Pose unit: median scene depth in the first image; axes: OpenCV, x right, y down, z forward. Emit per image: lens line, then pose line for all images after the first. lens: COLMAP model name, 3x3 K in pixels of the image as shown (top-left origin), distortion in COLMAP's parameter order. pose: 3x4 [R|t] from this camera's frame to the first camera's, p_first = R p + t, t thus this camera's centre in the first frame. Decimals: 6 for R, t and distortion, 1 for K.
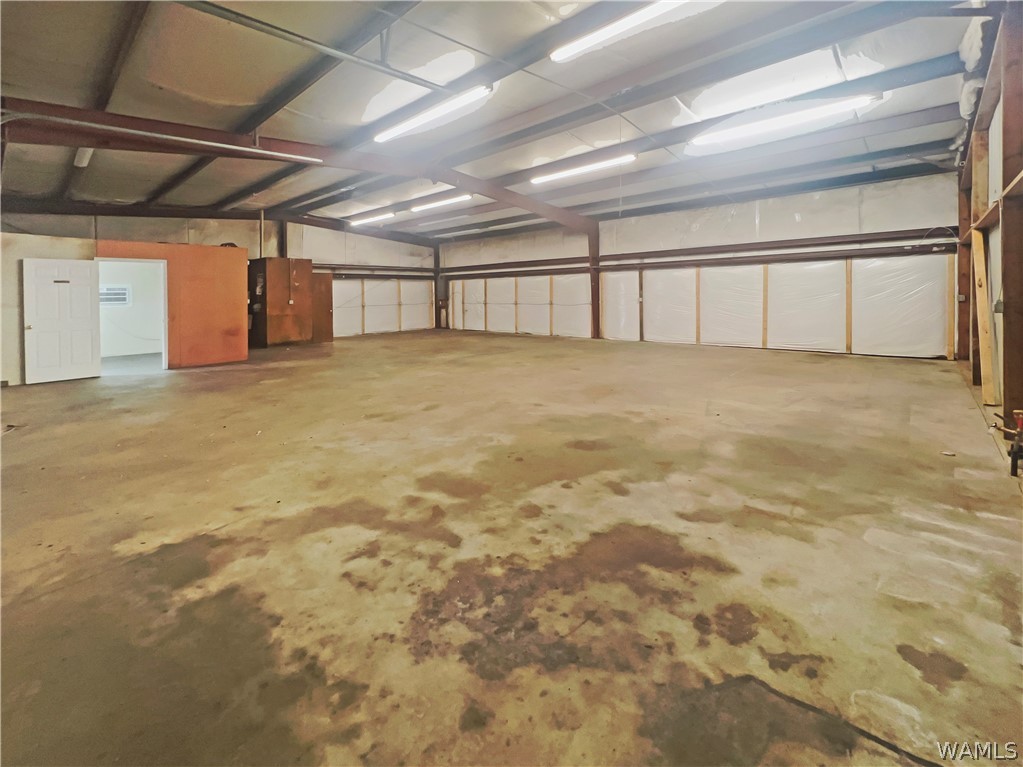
lens RADIAL K [[482.3, 0, 512.3], [0, 482.3, 385.0], [0, 0, 1]] dist [0.013407, 0.000010]
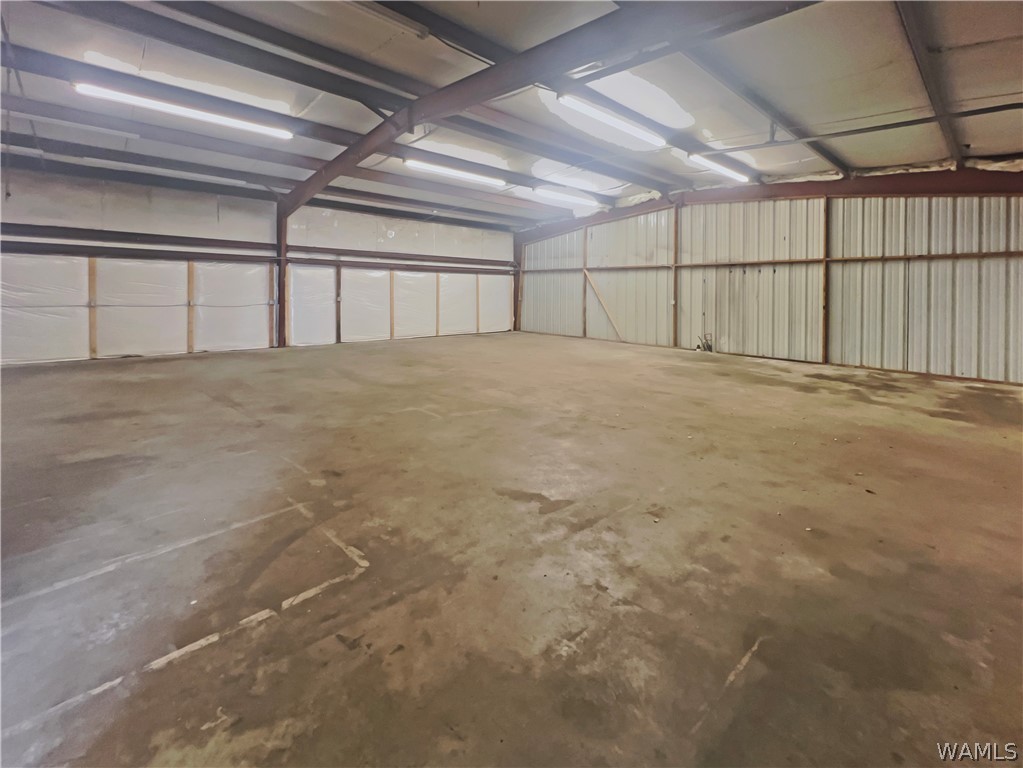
lens RADIAL K [[482.3, 0, 511.2], [0, 482.3, 382.2], [0, 0, 1]] dist [0.013407, 0.000010]
pose [[0.016846, -0.167871, 0.985665, -0.764101], [0.175722, 0.970958, 0.162363, -0.126301], [-0.984296, 0.170467, 0.045855, 0.729582]]
